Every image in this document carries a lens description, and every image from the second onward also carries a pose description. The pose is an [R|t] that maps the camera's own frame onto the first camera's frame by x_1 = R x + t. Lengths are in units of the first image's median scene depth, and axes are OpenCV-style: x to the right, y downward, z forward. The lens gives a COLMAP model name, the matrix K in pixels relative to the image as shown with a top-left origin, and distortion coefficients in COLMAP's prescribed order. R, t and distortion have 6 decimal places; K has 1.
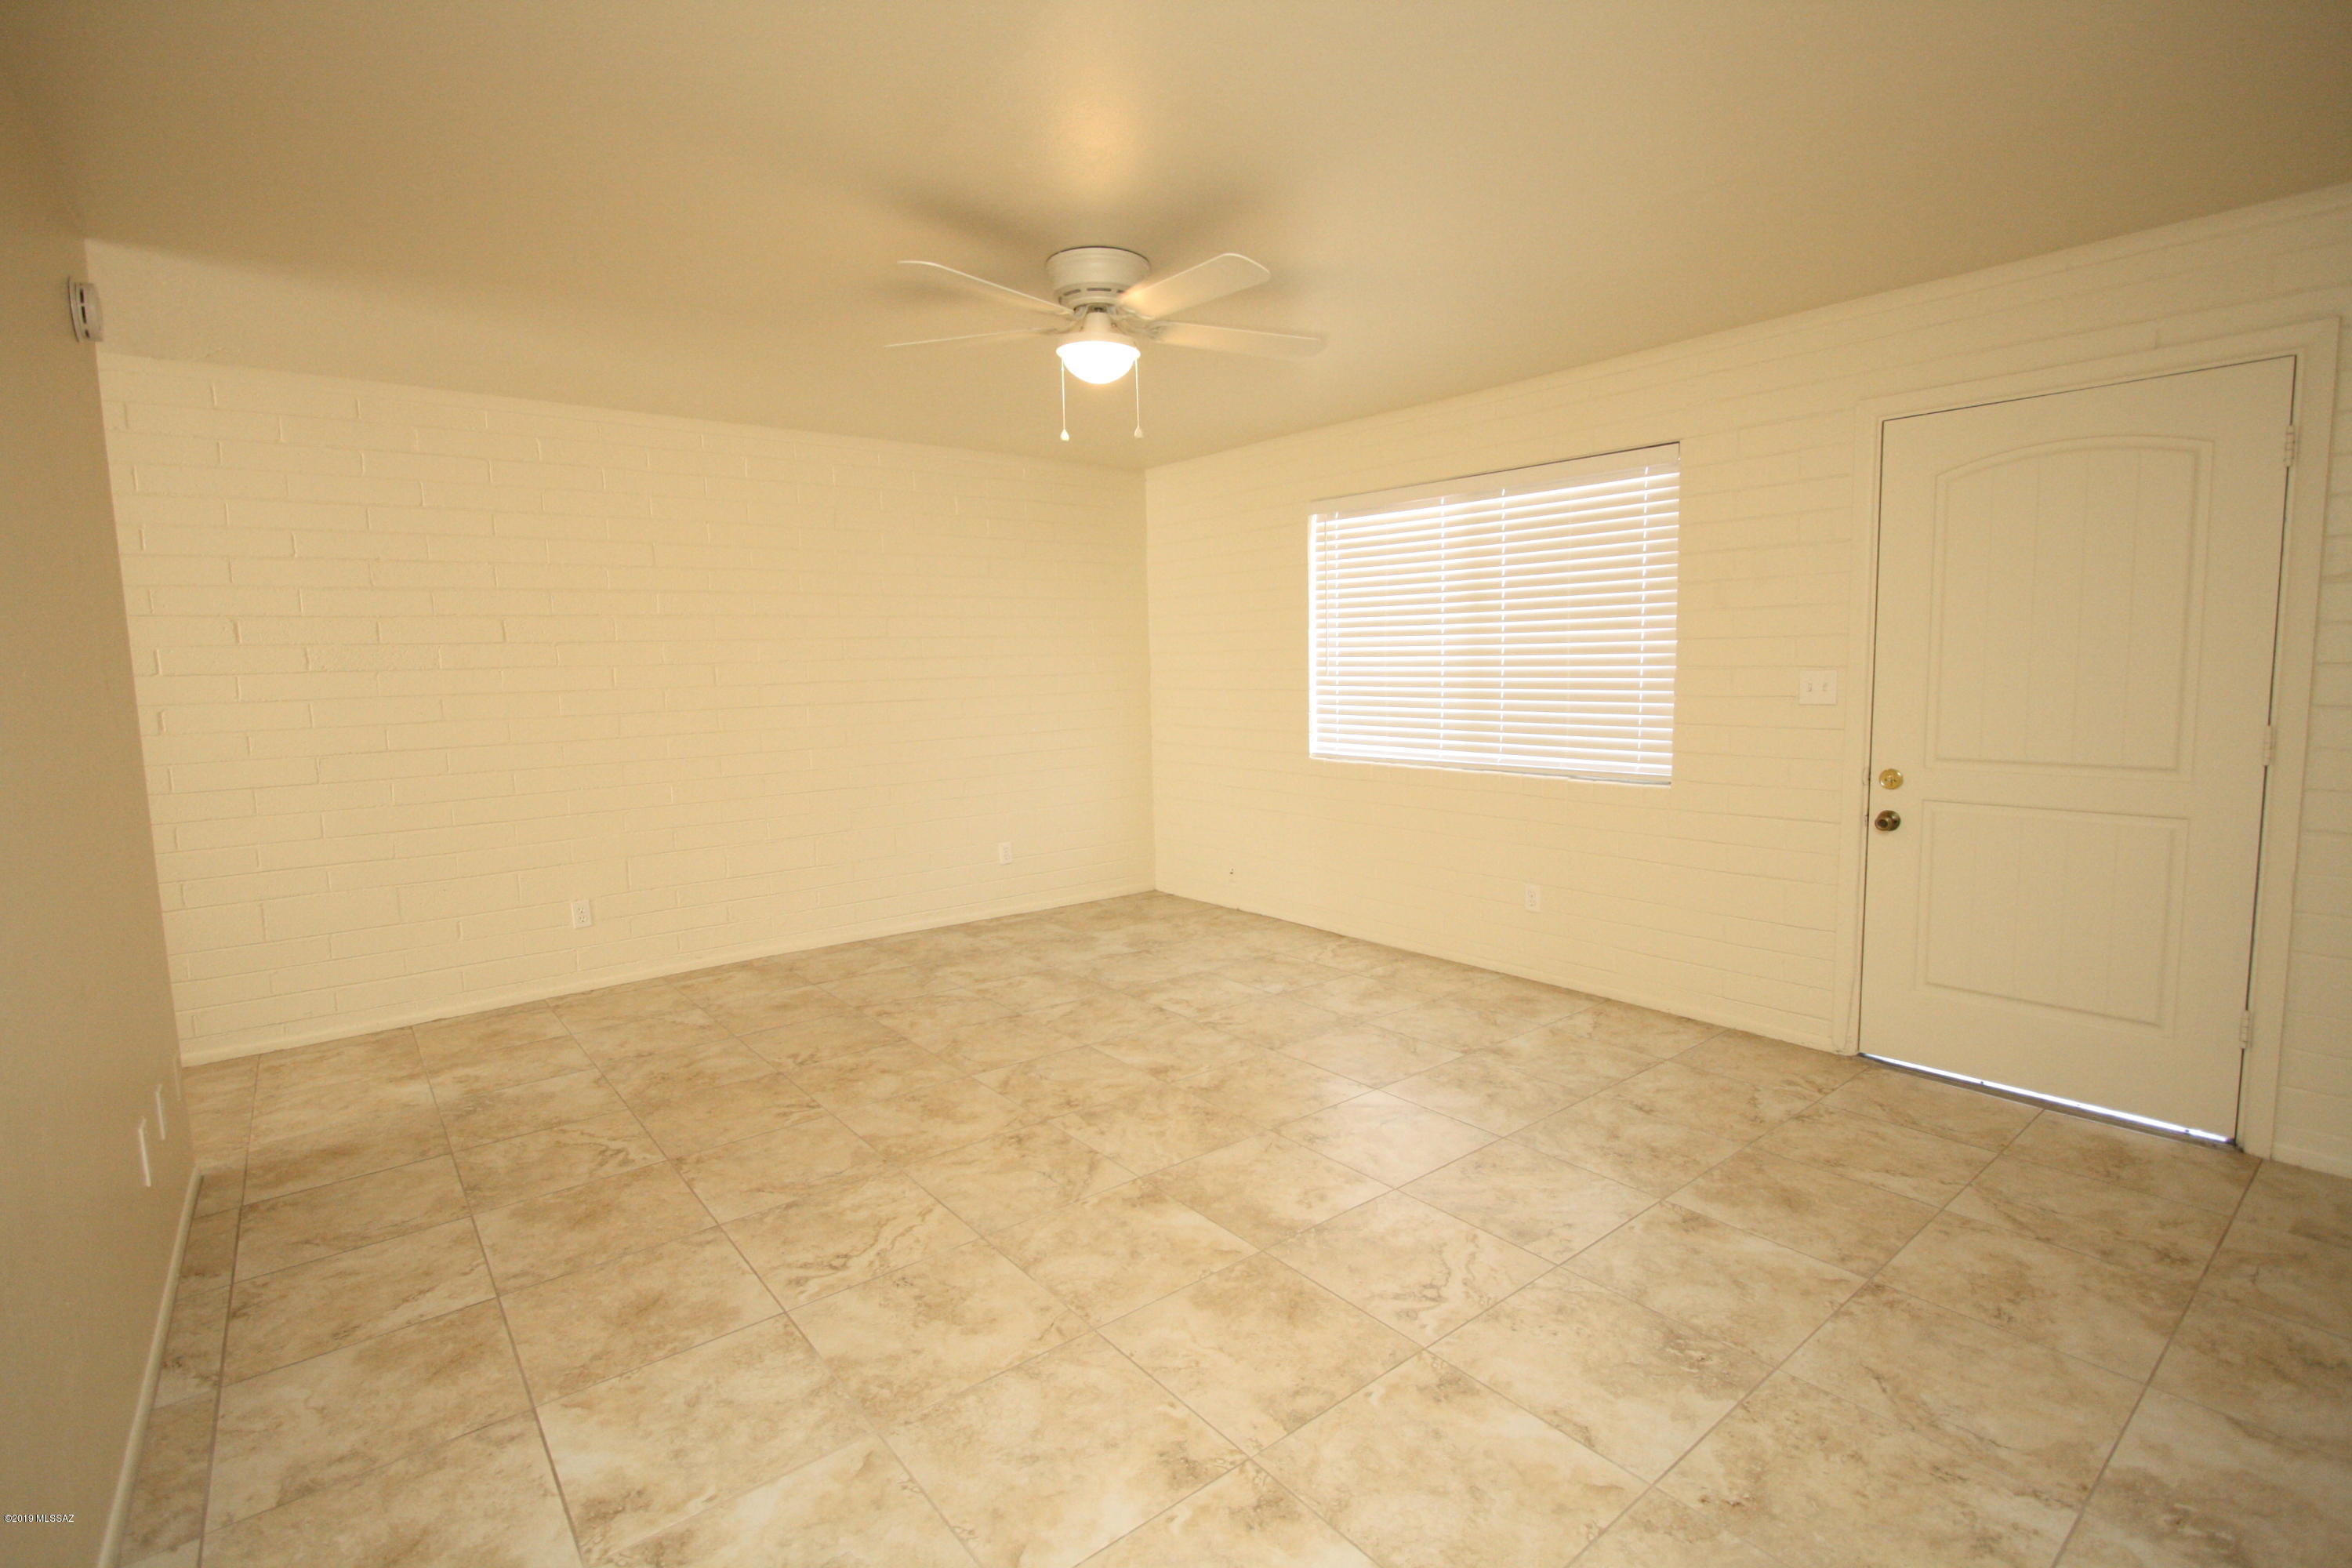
lens RADIAL K [[1096.4, 0, 1175.3], [0, 1096.4, 784.5], [0, 0, 1]] dist [-0.022752, 0.003969]
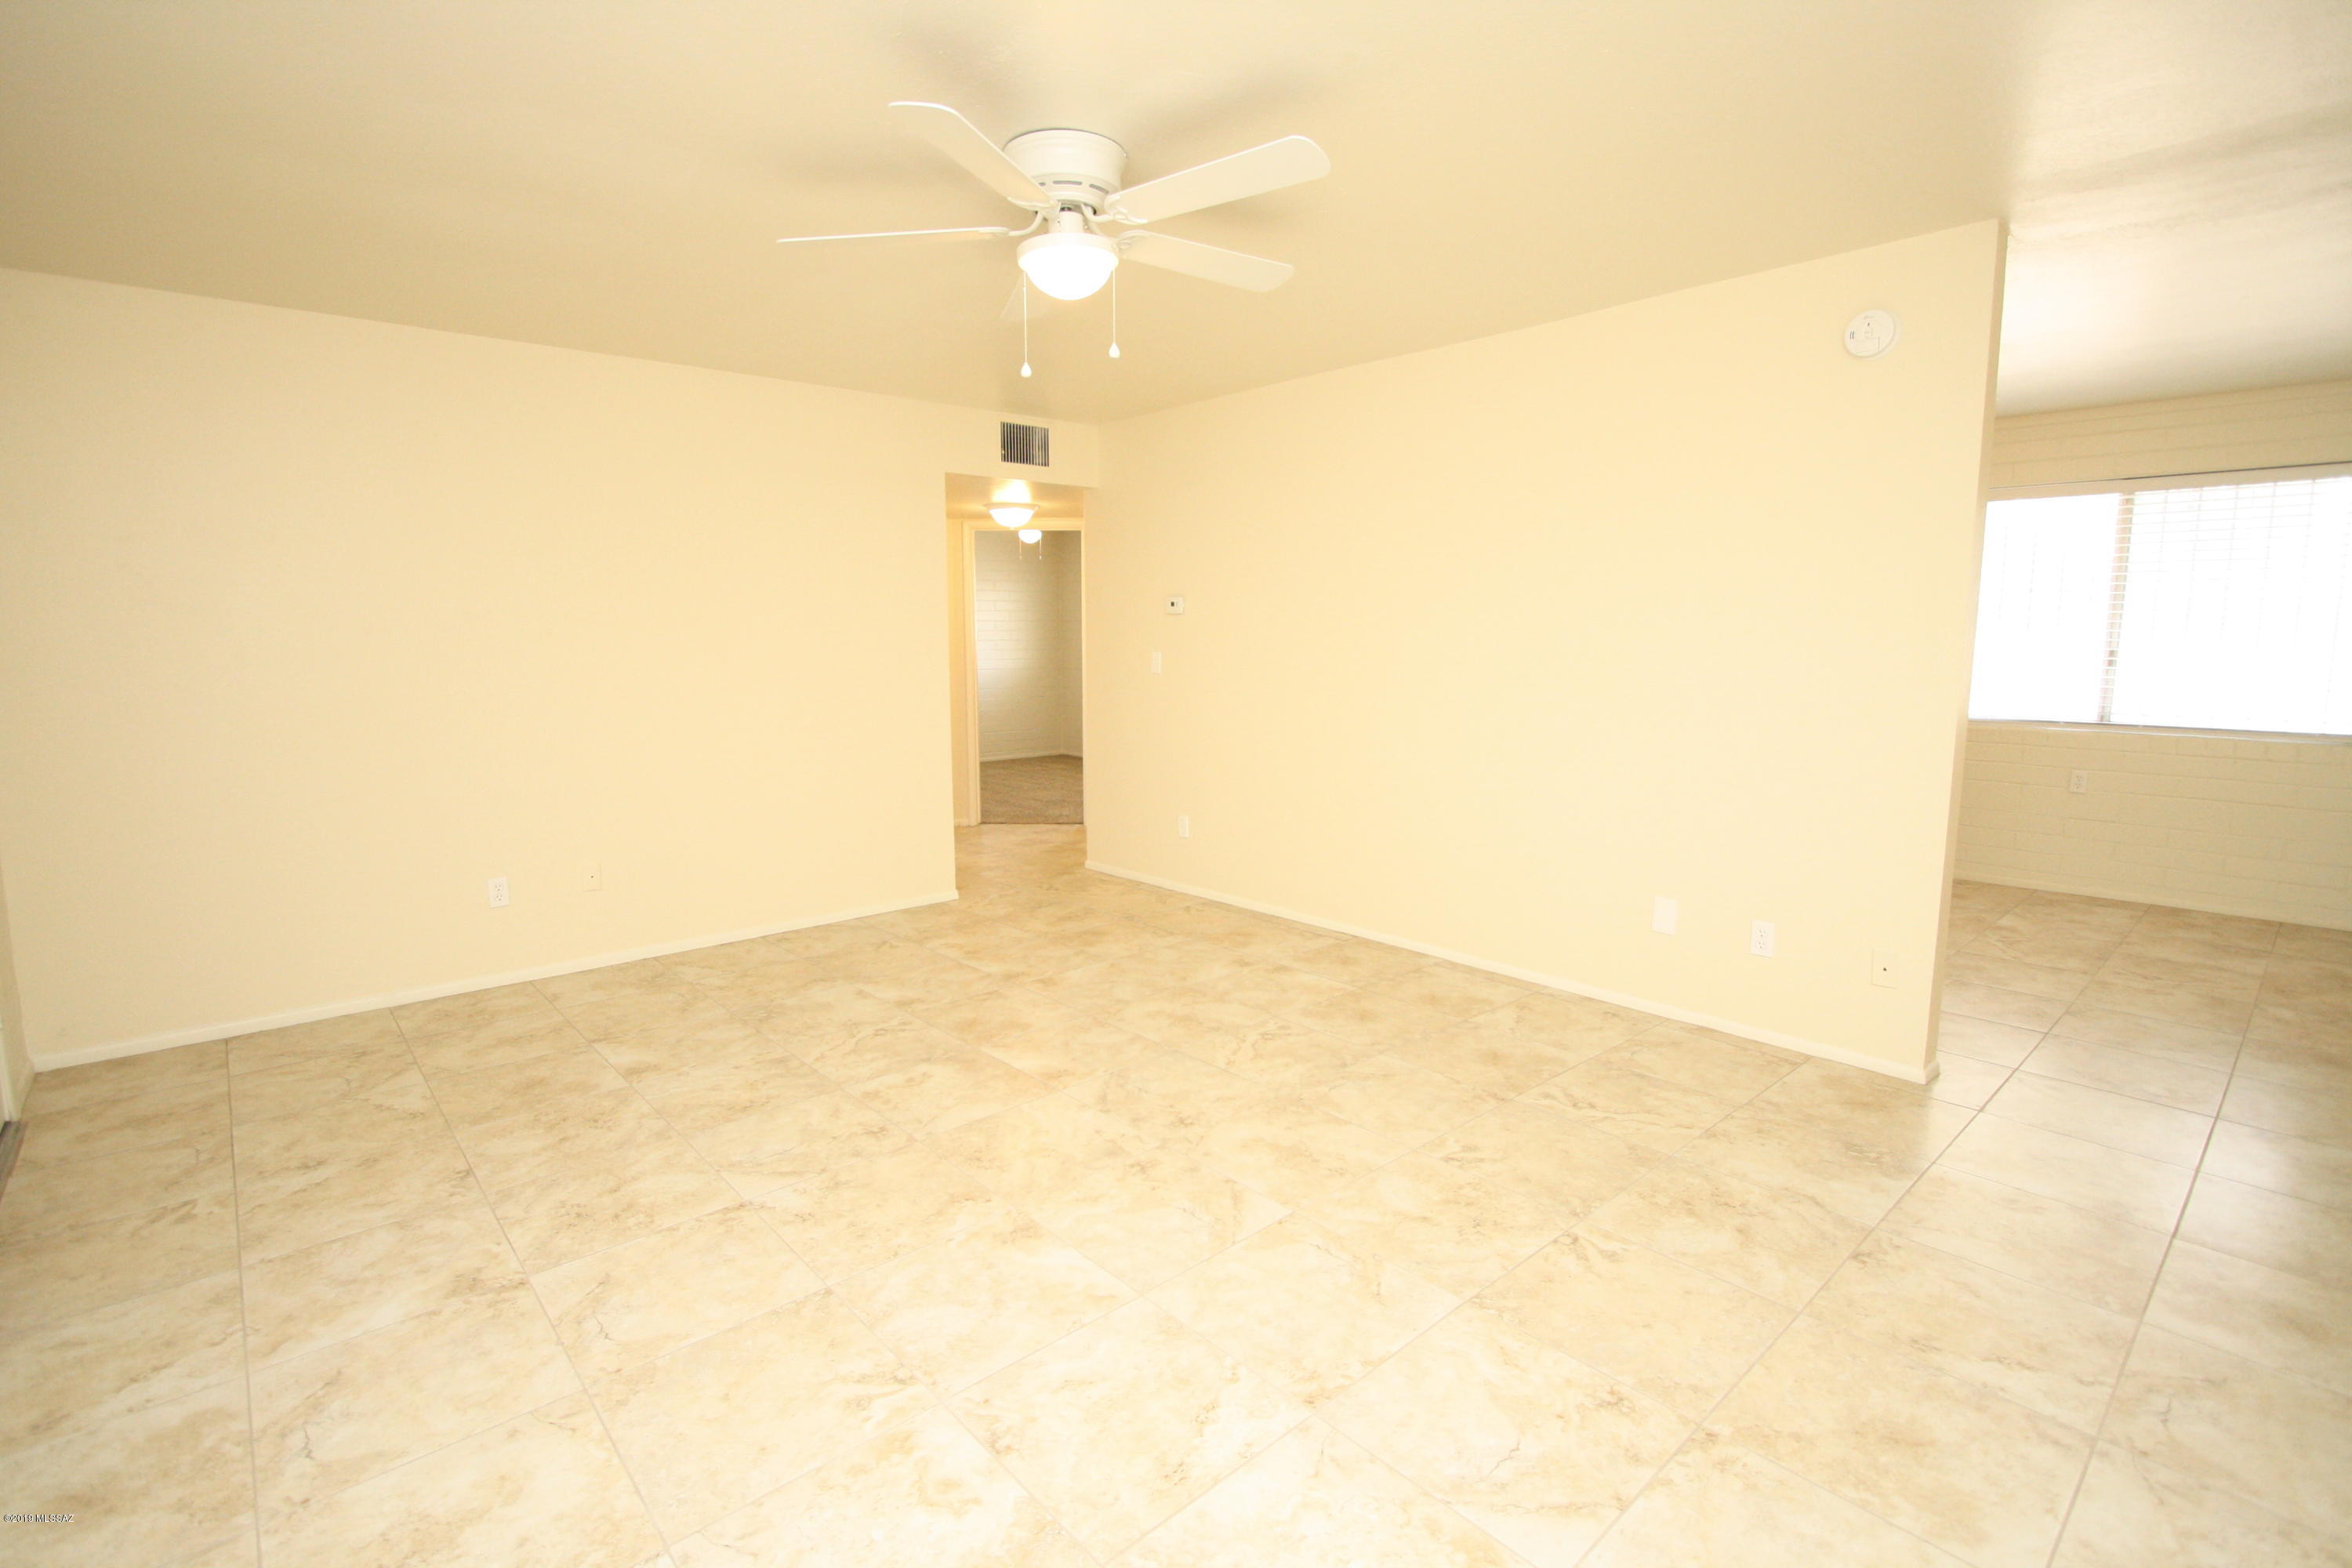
lens RADIAL K [[1096.4, 0, 1178.0], [0, 1096.4, 777.9], [0, 0, 1]] dist [-0.022752, 0.003969]
pose [[-0.998253, 0.030067, -0.050864, -0.100785], [0.016914, 0.970235, 0.241575, -0.213520], [0.056614, 0.240293, -0.969048, 1.915814]]
